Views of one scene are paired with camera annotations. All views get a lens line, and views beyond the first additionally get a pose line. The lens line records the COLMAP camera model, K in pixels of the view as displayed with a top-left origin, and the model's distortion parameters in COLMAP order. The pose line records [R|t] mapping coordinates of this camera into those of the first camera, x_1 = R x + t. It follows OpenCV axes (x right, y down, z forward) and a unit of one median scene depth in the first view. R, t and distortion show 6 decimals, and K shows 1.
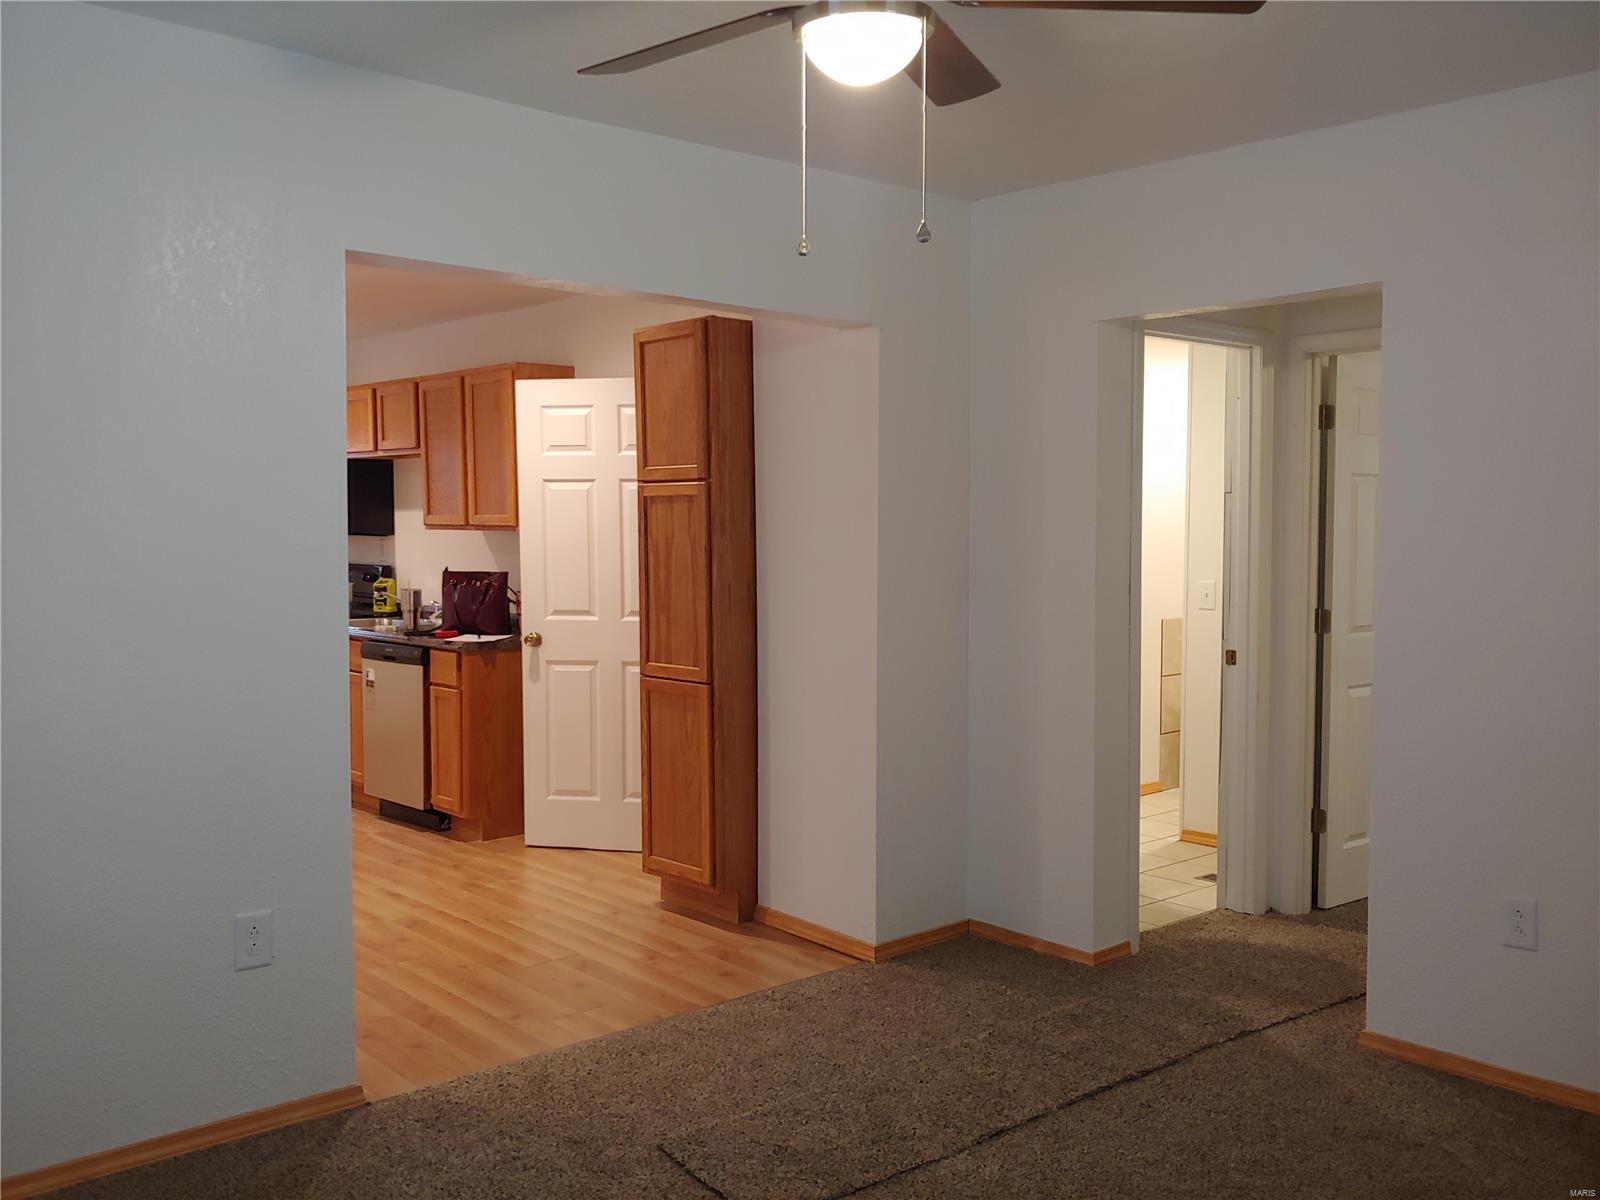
lens RADIAL K [[1417.1, 0, 795.4], [0, 1417.1, 606.3], [0, 0, 1]] dist [0.060999, -0.087458]
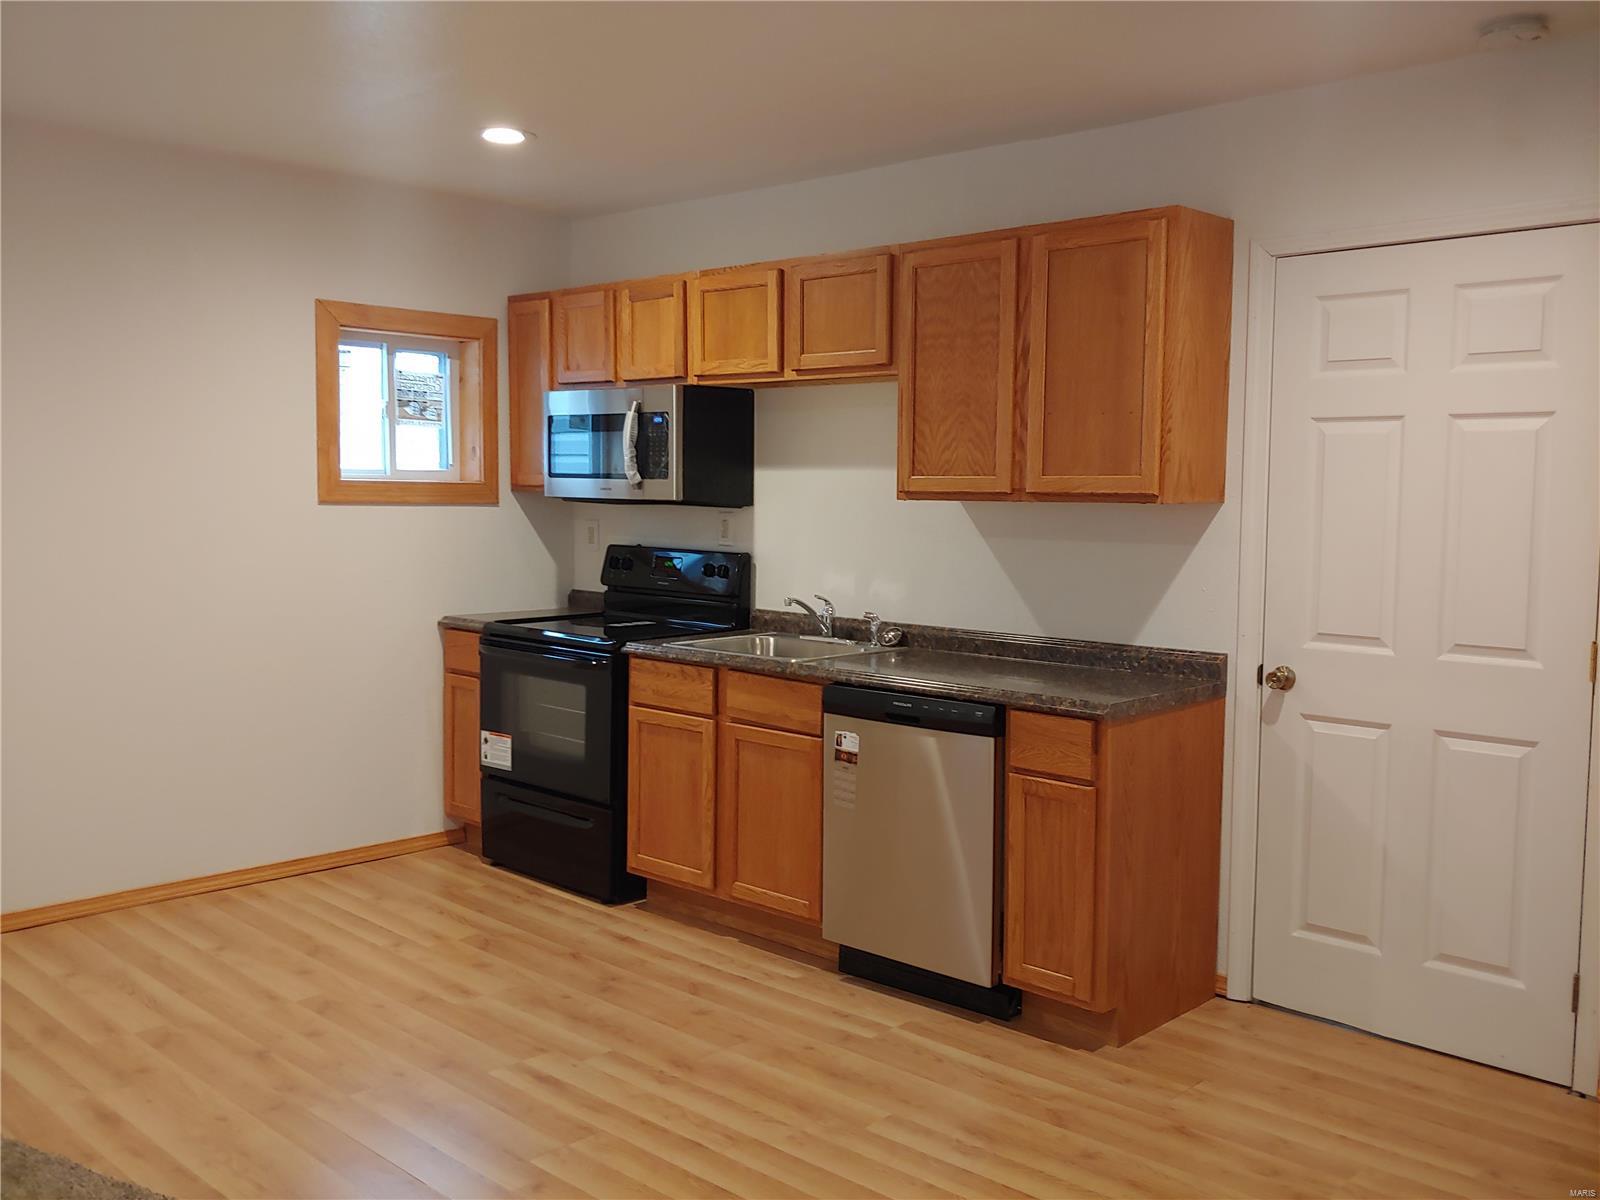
lens RADIAL K [[1432.0, 0, 800.0], [0, 1432.0, 600.0], [0, 0, 1]] dist [0.266295, -0.688639]
pose [[0.996593, 0.005763, 0.082277, -0.368626], [-0.007381, 0.999785, 0.019379, -0.023224], [-0.082148, -0.019921, 0.996421, 0.401795]]
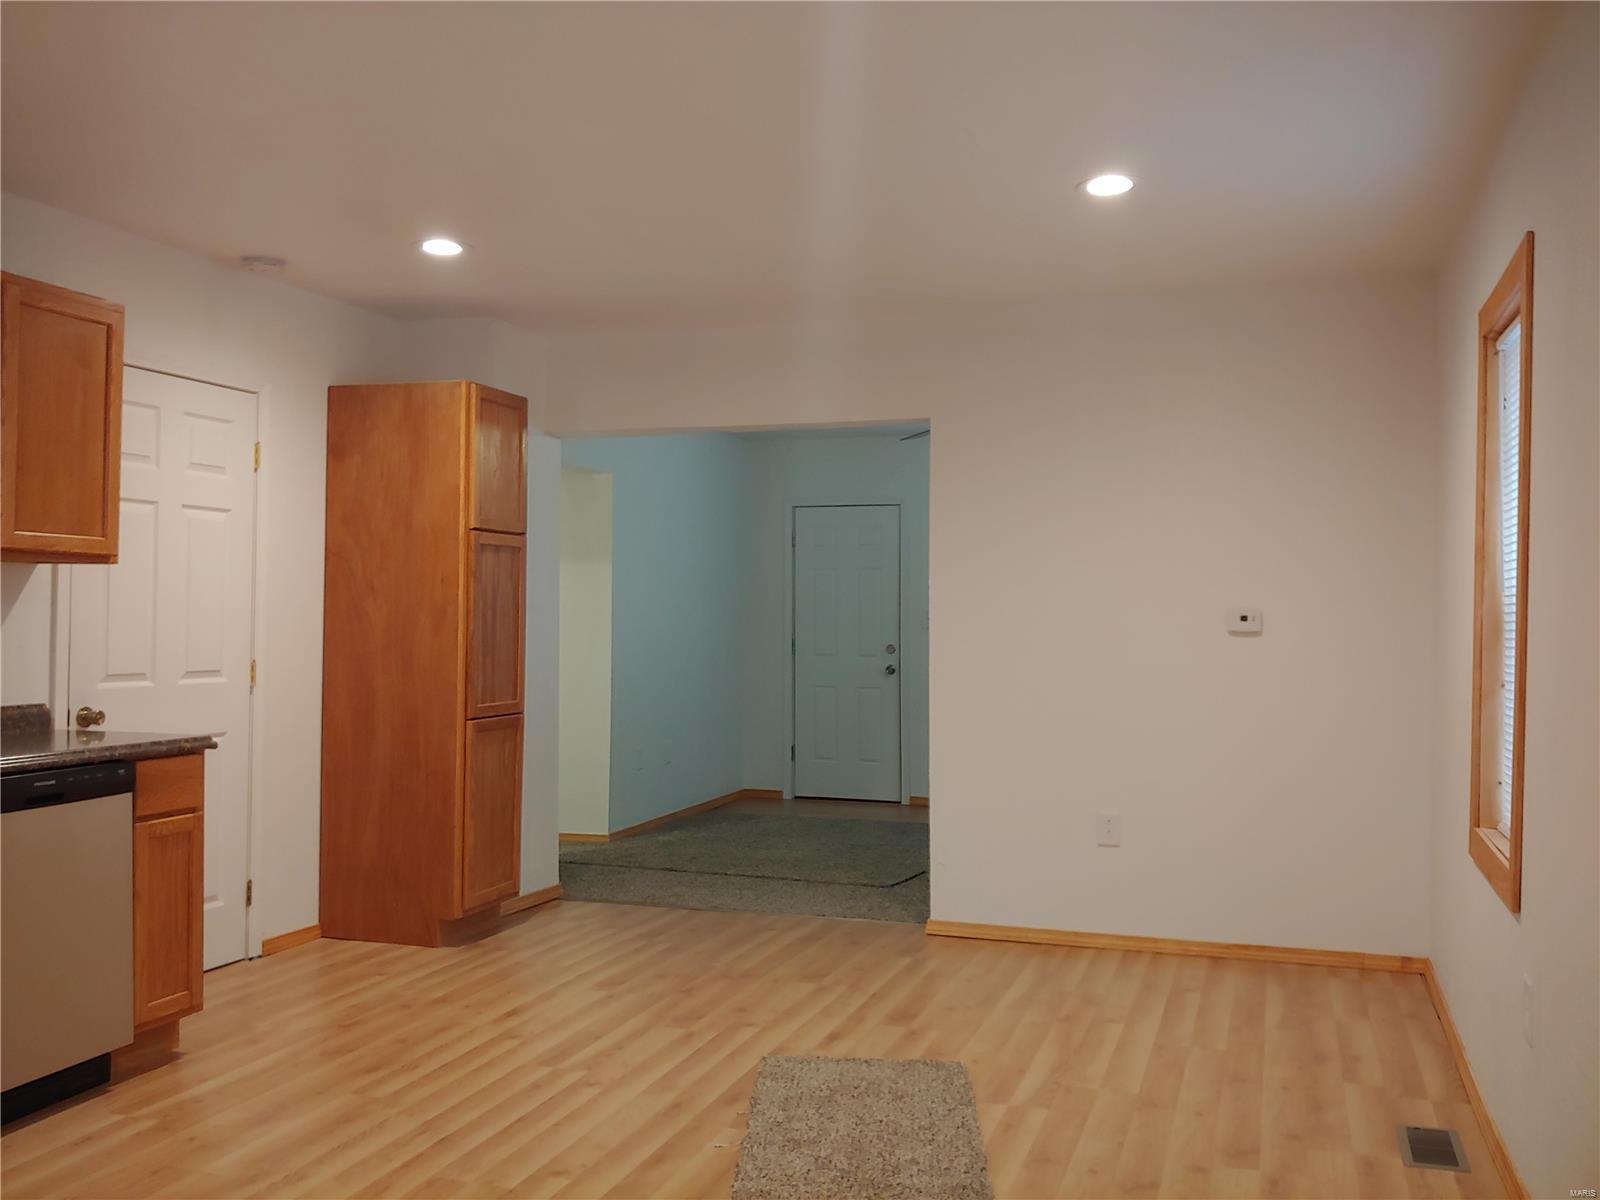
lens RADIAL K [[1446.0, 0, 779.7], [0, 1446.0, 598.6], [0, 0, 1]] dist [0.117116, -0.237204]
pose [[-0.475854, 0.011684, 0.879447, -0.866447], [0.046969, 0.998823, 0.012145, -0.029813], [-0.878269, 0.047086, -0.475842, 0.993721]]
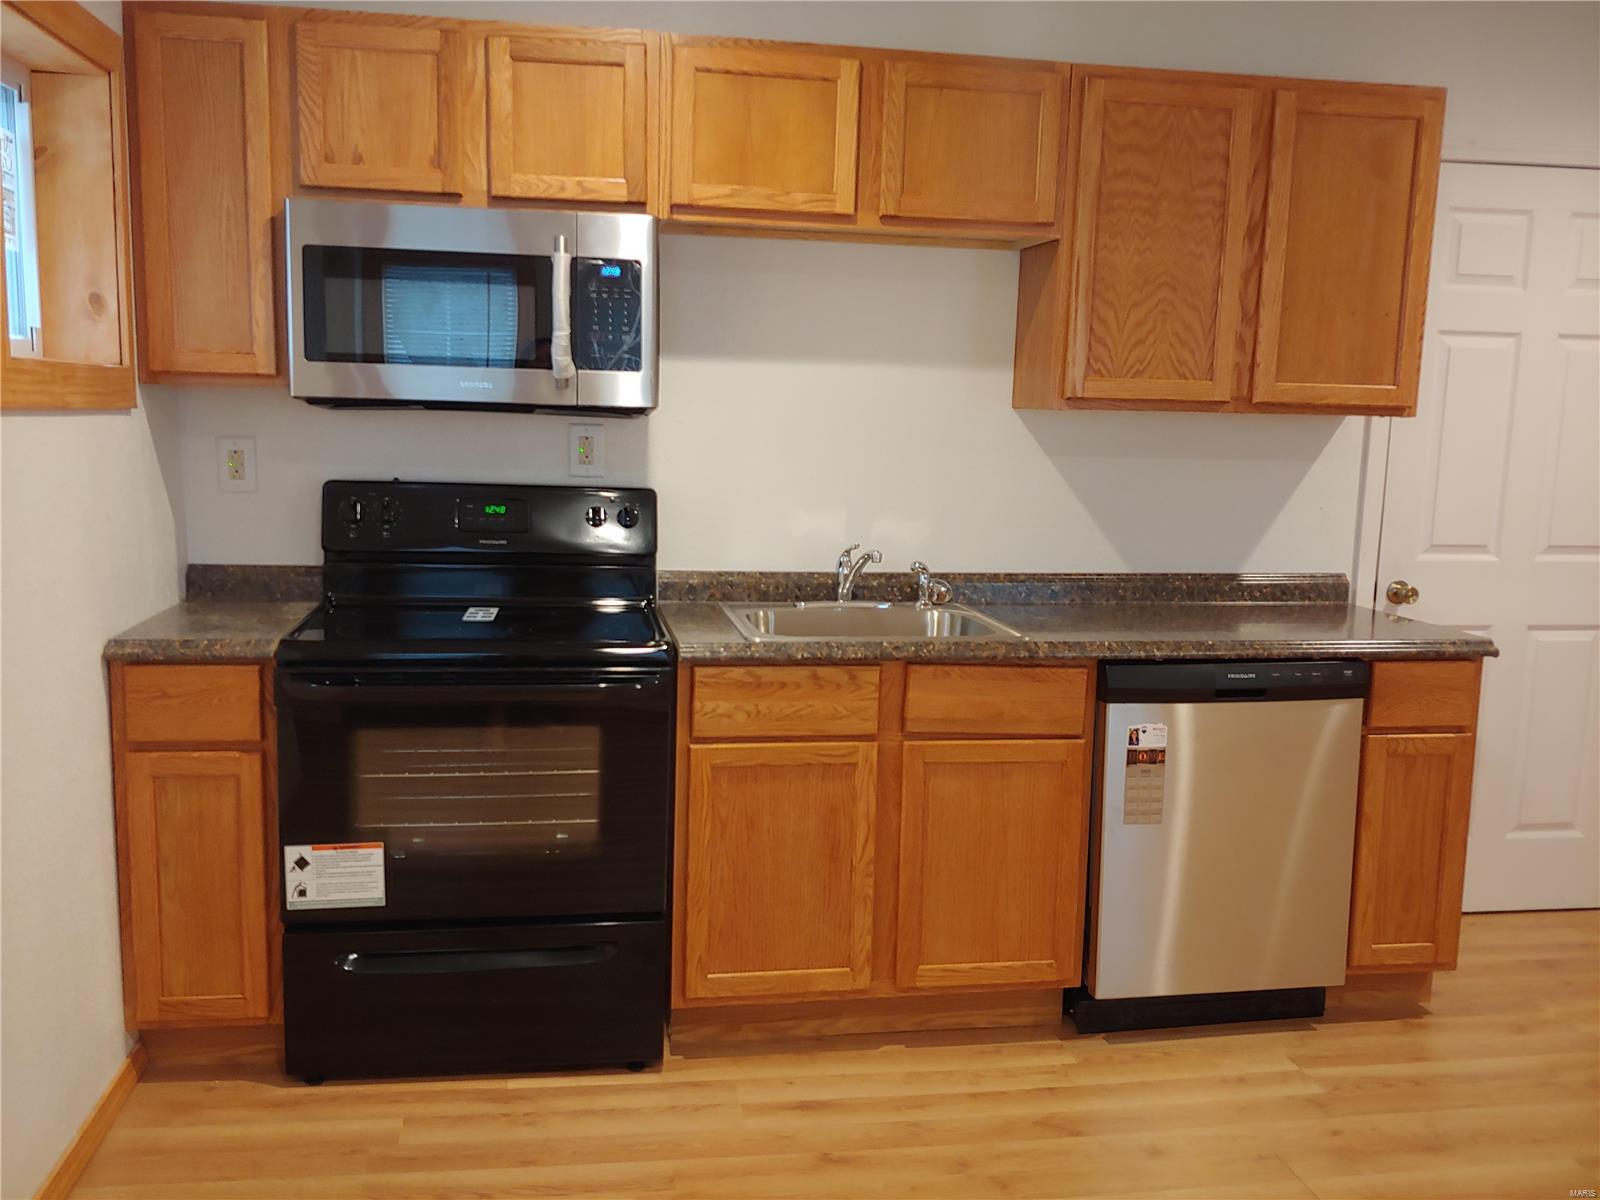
lens RADIAL K [[1417.1, 0, 795.4], [0, 1417.1, 606.3], [0, 0, 1]] dist [0.060999, -0.087458]
pose [[0.531696, -0.102481, 0.840712, -0.729924], [0.026367, 0.994174, 0.104512, -0.042311], [-0.846525, -0.033401, 0.531300, 0.858876]]
